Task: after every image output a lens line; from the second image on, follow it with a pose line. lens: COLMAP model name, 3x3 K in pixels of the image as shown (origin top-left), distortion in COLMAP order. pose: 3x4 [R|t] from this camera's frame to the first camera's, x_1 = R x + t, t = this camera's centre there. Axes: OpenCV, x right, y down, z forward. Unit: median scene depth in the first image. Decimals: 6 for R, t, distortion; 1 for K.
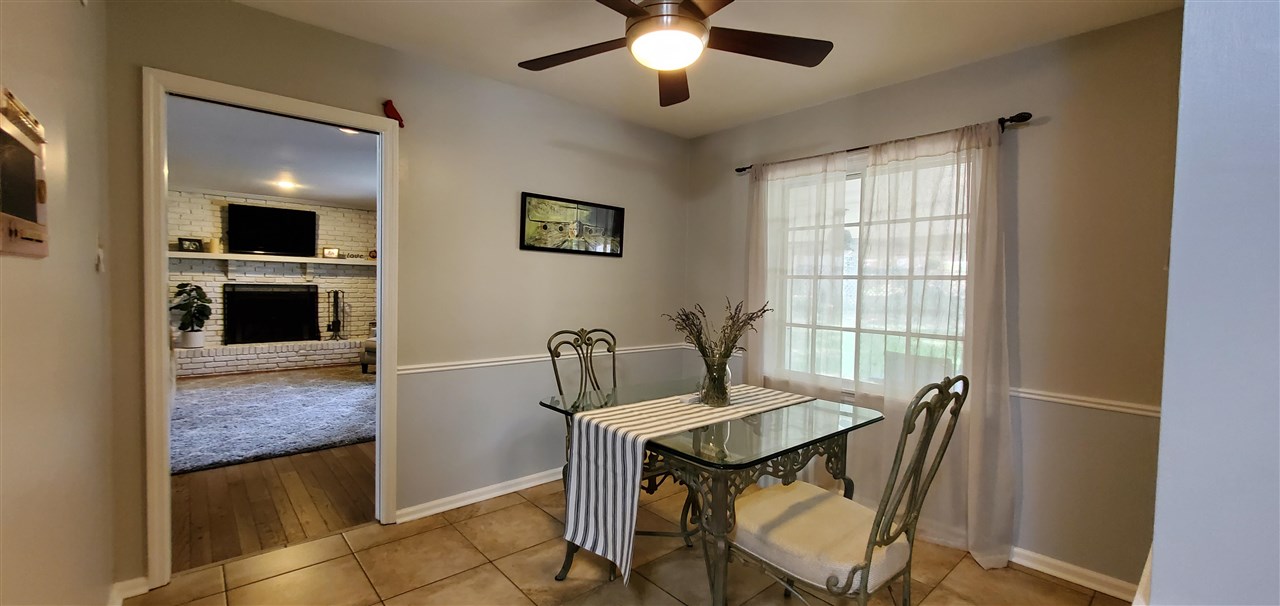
lens RADIAL K [[512.5, 0, 636.3], [0, 512.5, 304.0], [0, 0, 1]] dist [-0.002708, -0.001355]
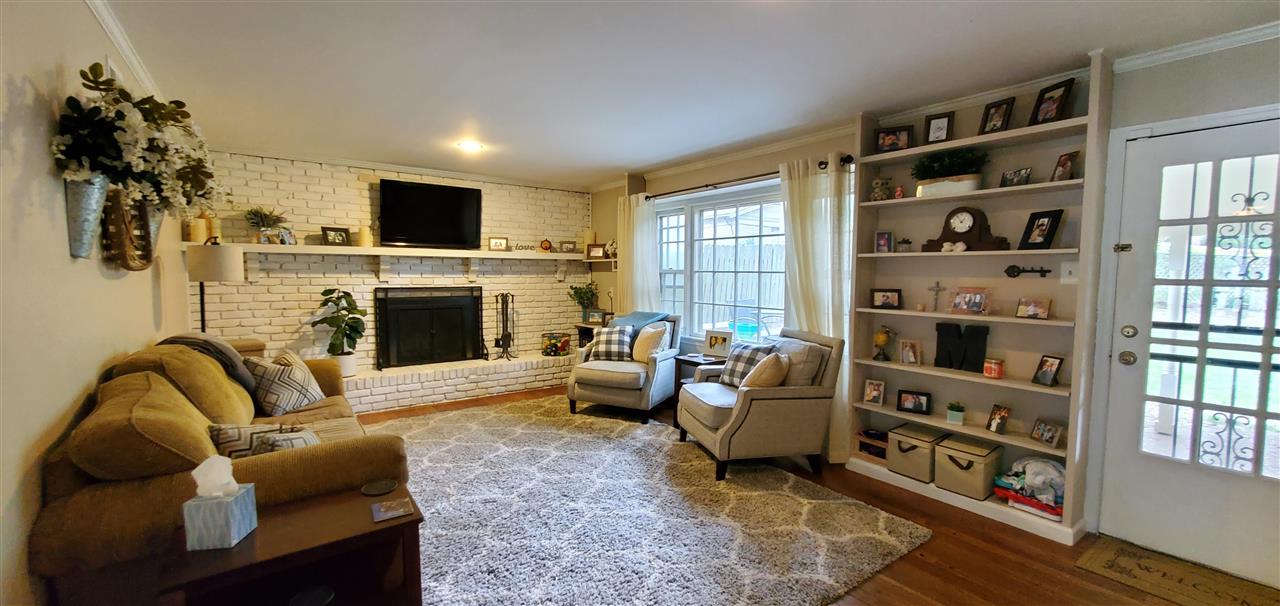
lens RADIAL K [[512.5, 0, 634.1], [0, 512.5, 306.0], [0, 0, 1]] dist [-0.002708, -0.001355]
pose [[0.995507, -0.007359, -0.094399, -0.359354], [0.010104, 0.999539, 0.028635, -0.030630], [0.094145, -0.029460, 0.995123, 0.291033]]
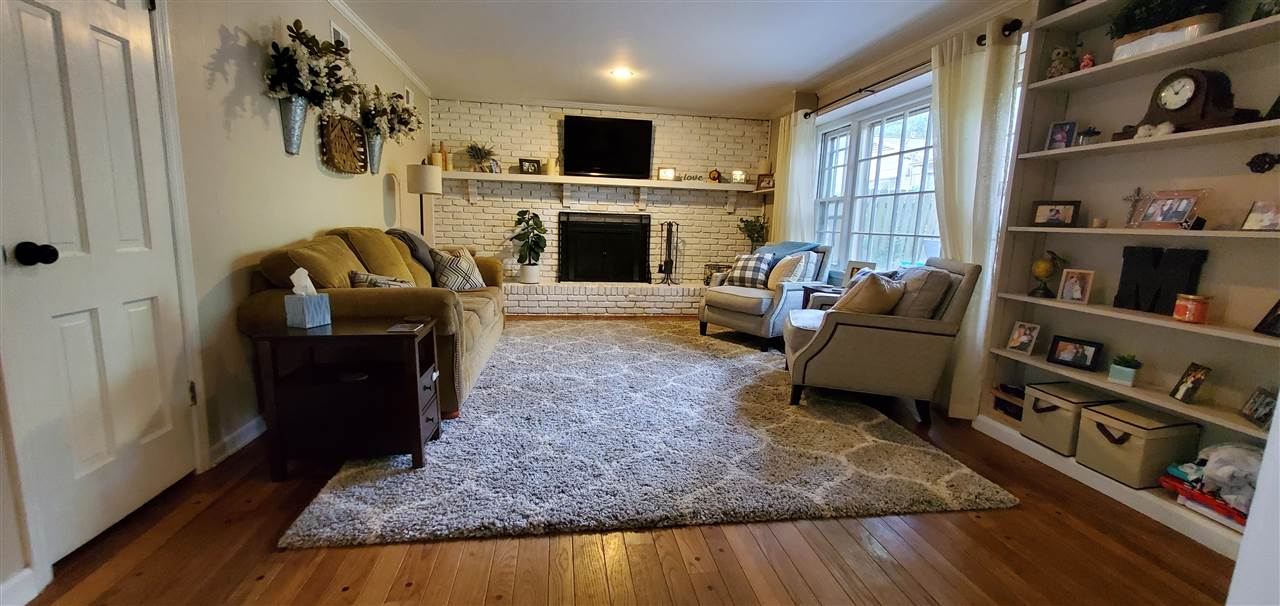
lens RADIAL K [[512.5, 0, 629.6], [0, 512.5, 306.7], [0, 0, 1]] dist [-0.002708, -0.001355]
pose [[0.833609, 0.095703, -0.544000, -0.214210], [-0.034585, 0.991987, 0.121517, 0.010510], [0.551271, -0.082484, 0.830239, 0.325554]]
